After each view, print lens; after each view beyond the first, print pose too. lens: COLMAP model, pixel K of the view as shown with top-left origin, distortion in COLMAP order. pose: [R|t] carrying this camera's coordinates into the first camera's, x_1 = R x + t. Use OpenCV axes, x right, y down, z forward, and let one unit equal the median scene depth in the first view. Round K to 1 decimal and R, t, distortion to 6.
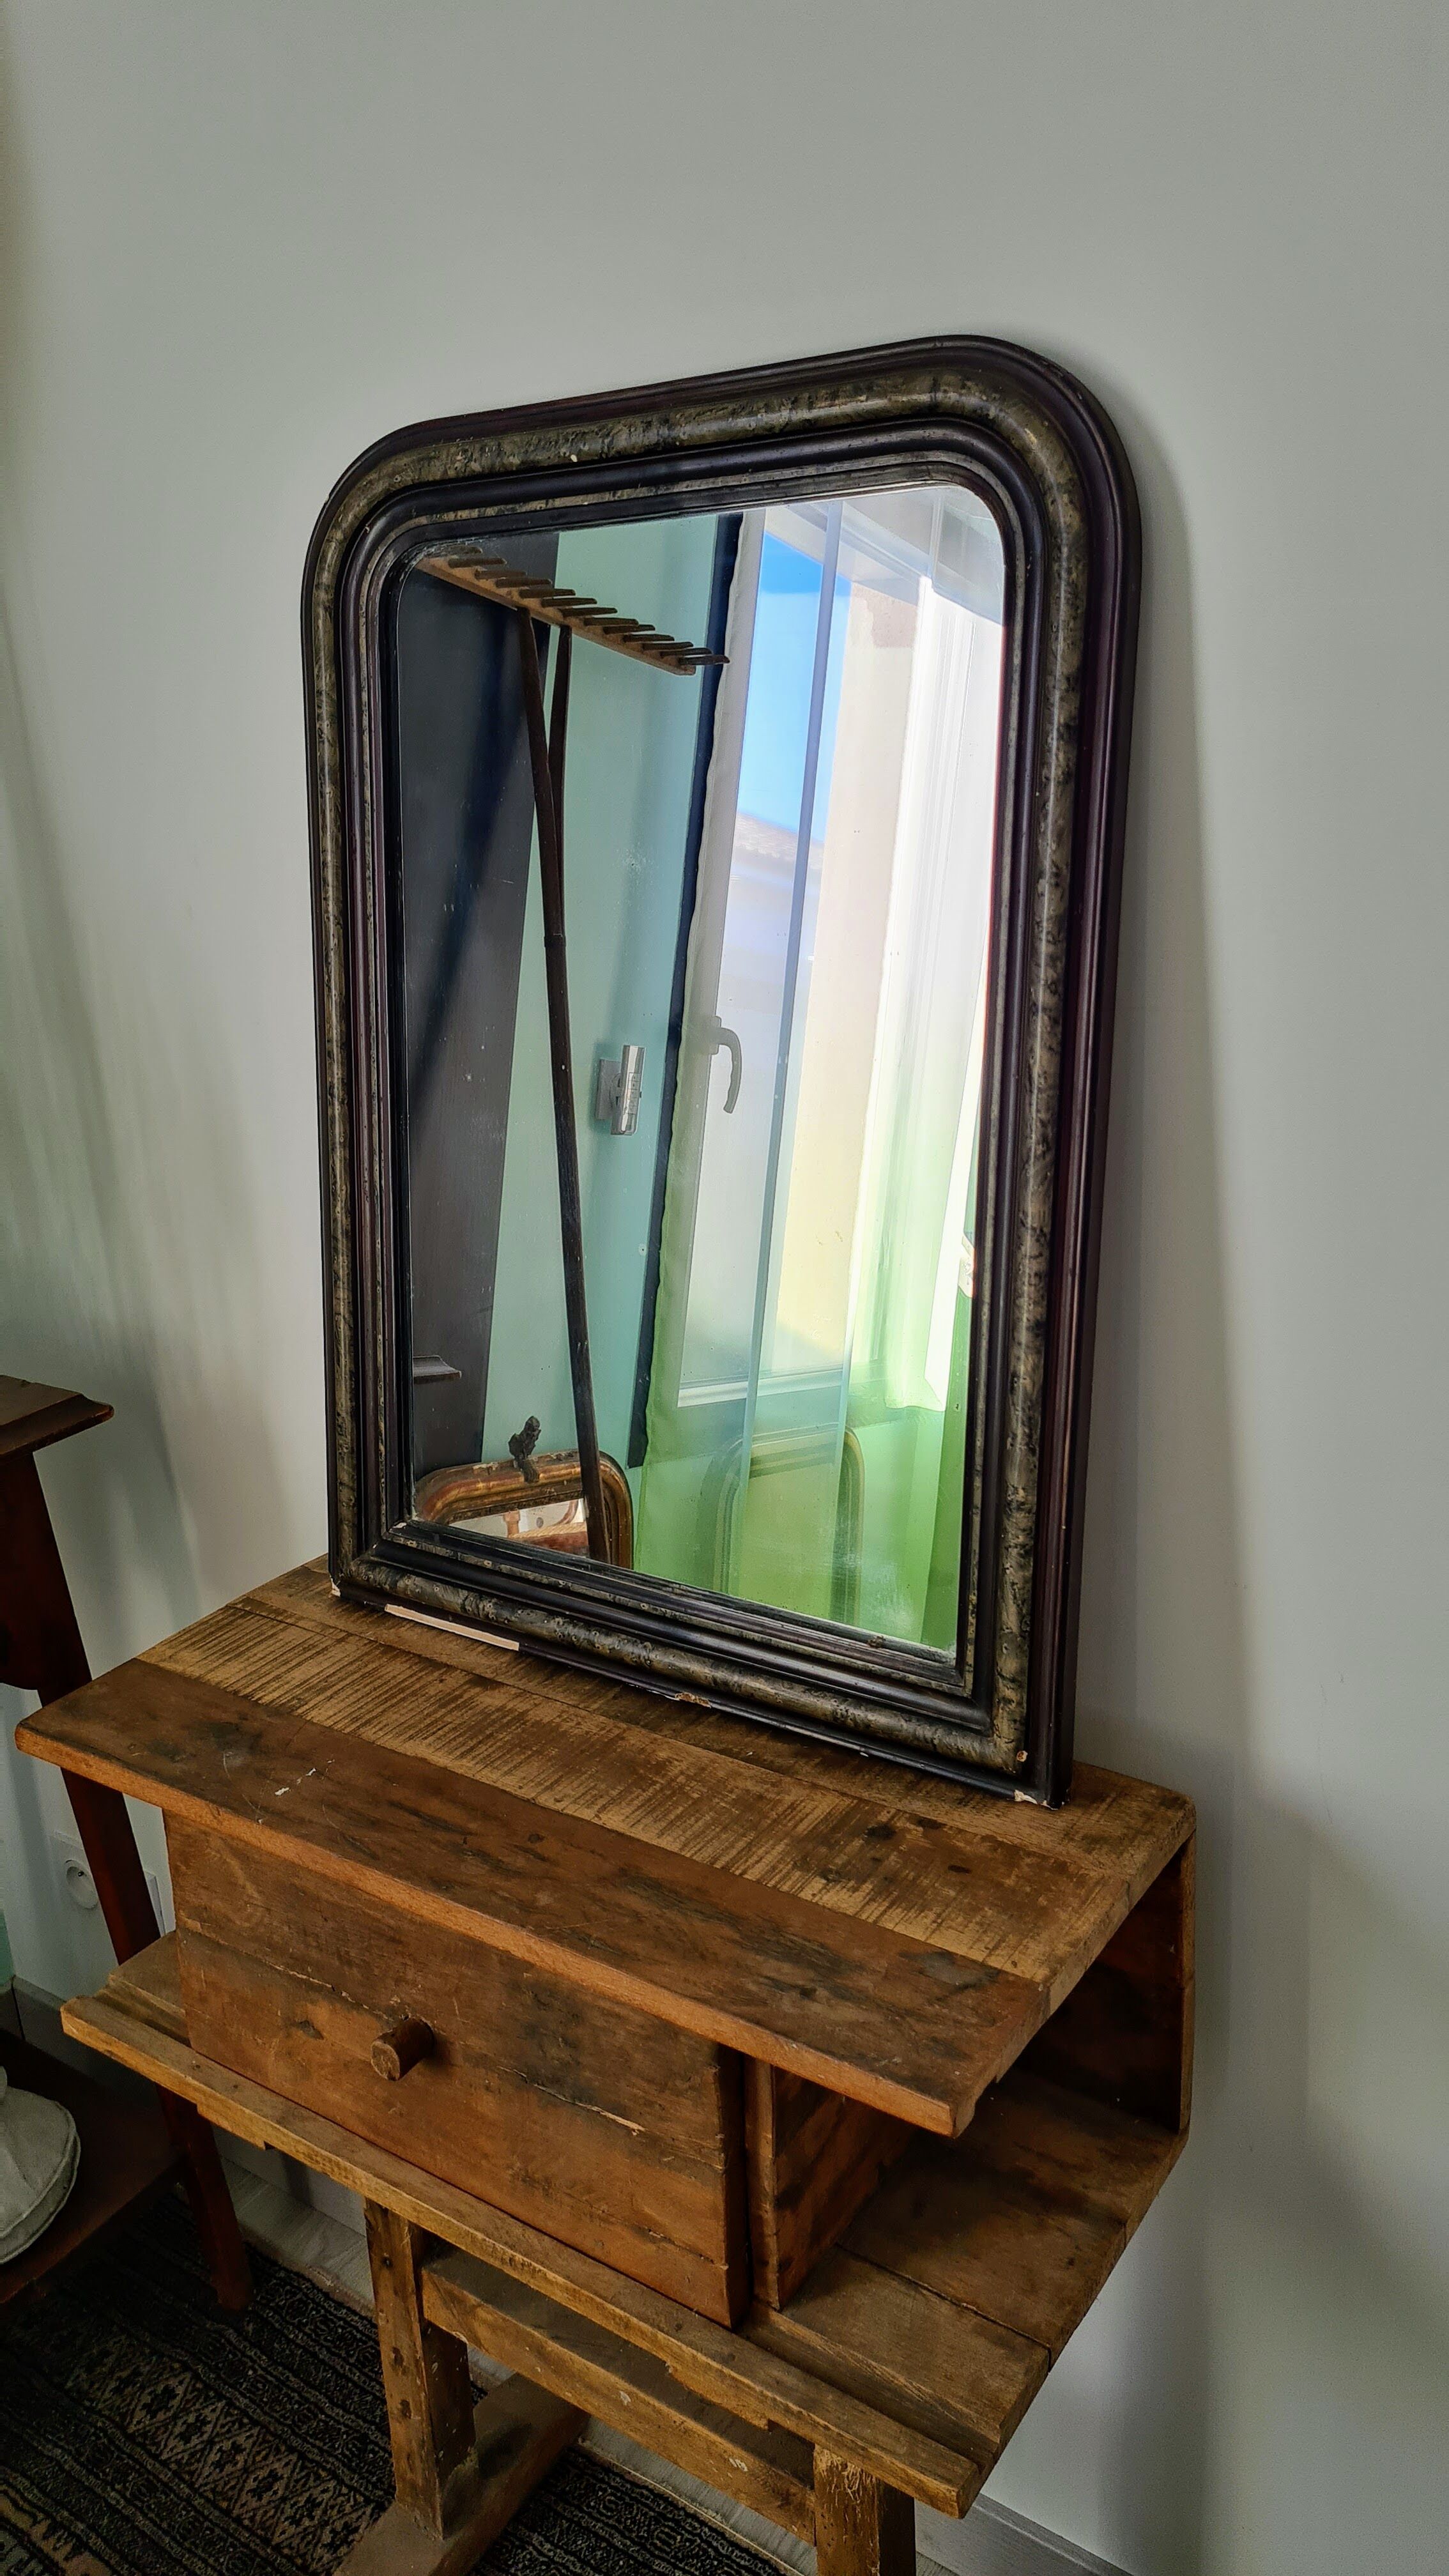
lens RADIAL K [[1898.3, 0, 742.8], [0, 1898.3, 1299.6], [0, 0, 1]] dist [0.044001, -0.033302]
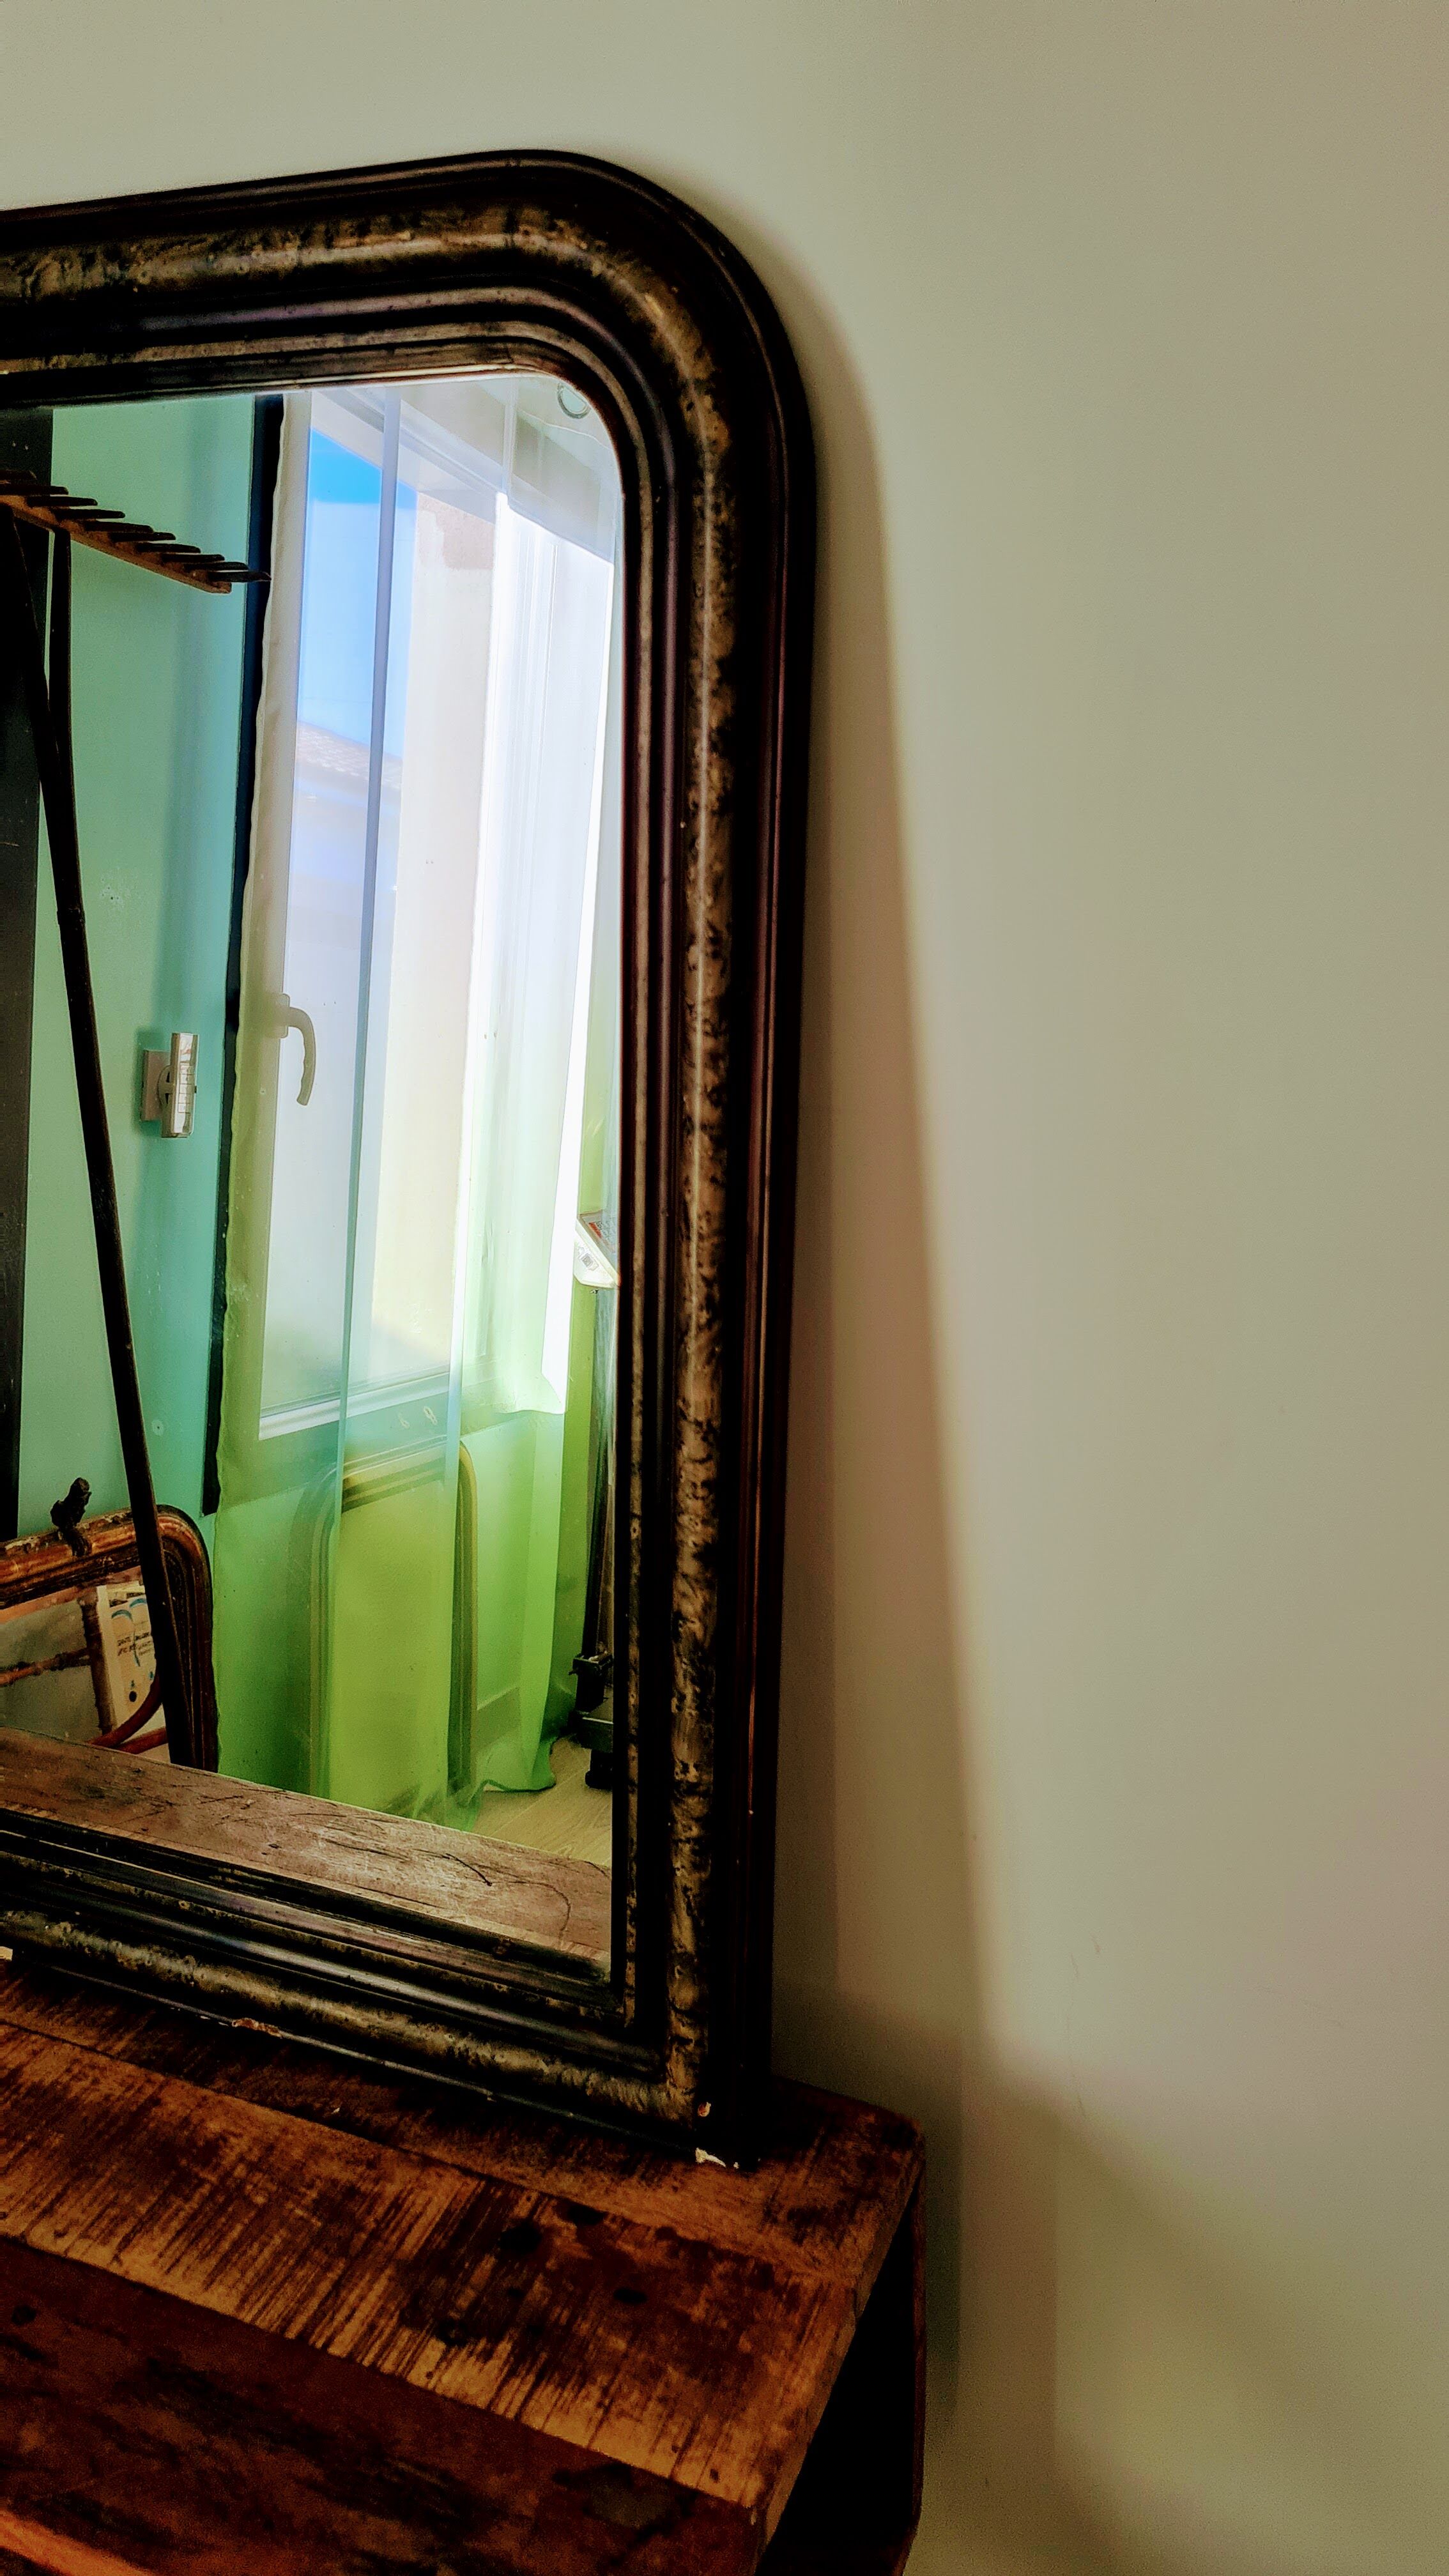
lens RADIAL K [[1898.3, 0, 729.3], [0, 1898.3, 1293.6], [0, 0, 1]] dist [0.044001, -0.033302]
pose [[0.979507, -0.044552, 0.196422, 0.021977], [0.036544, 0.998354, 0.044212, -0.107974], [-0.198069, -0.036128, 0.979522, 0.262337]]
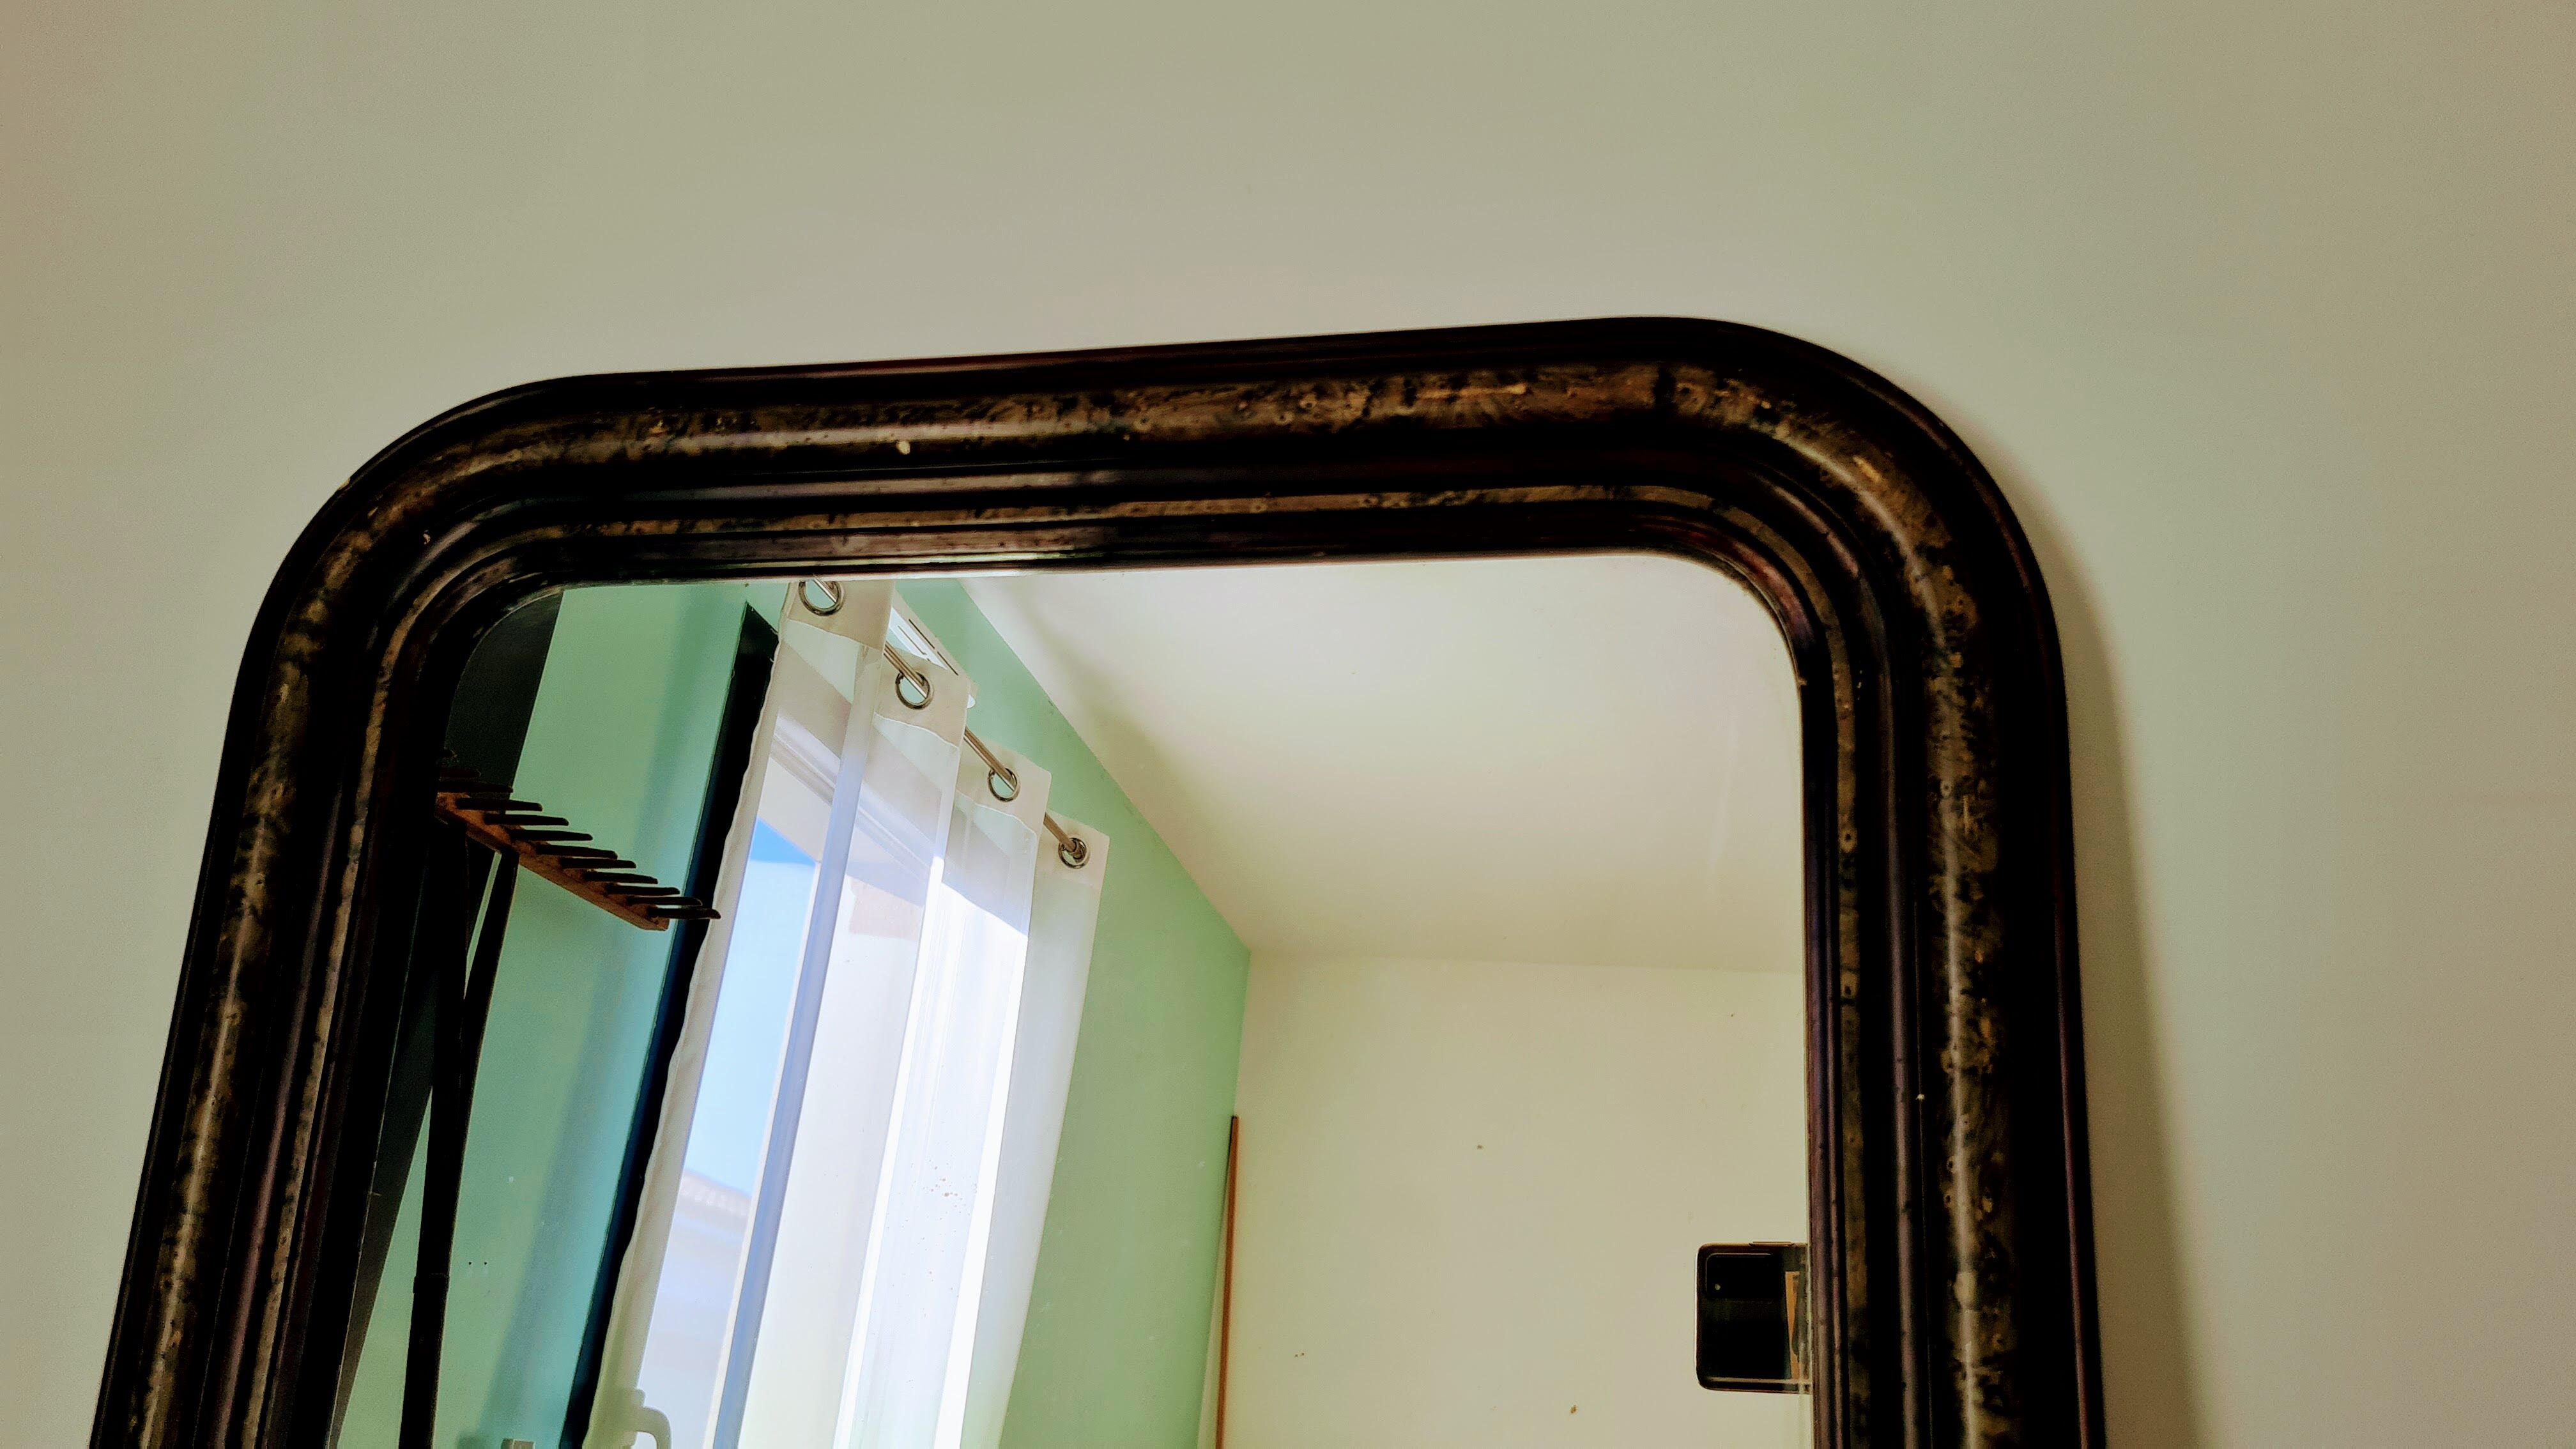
lens RADIAL K [[1898.3, 0, 1227.5], [0, 1898.3, 767.4], [0, 0, 1]] dist [0.044001, -0.033302]
pose [[0.934734, 0.117412, 0.335390, -0.169913], [0.037593, 0.905865, -0.421895, -0.123995], [-0.353354, 0.406968, 0.842329, 0.539975]]
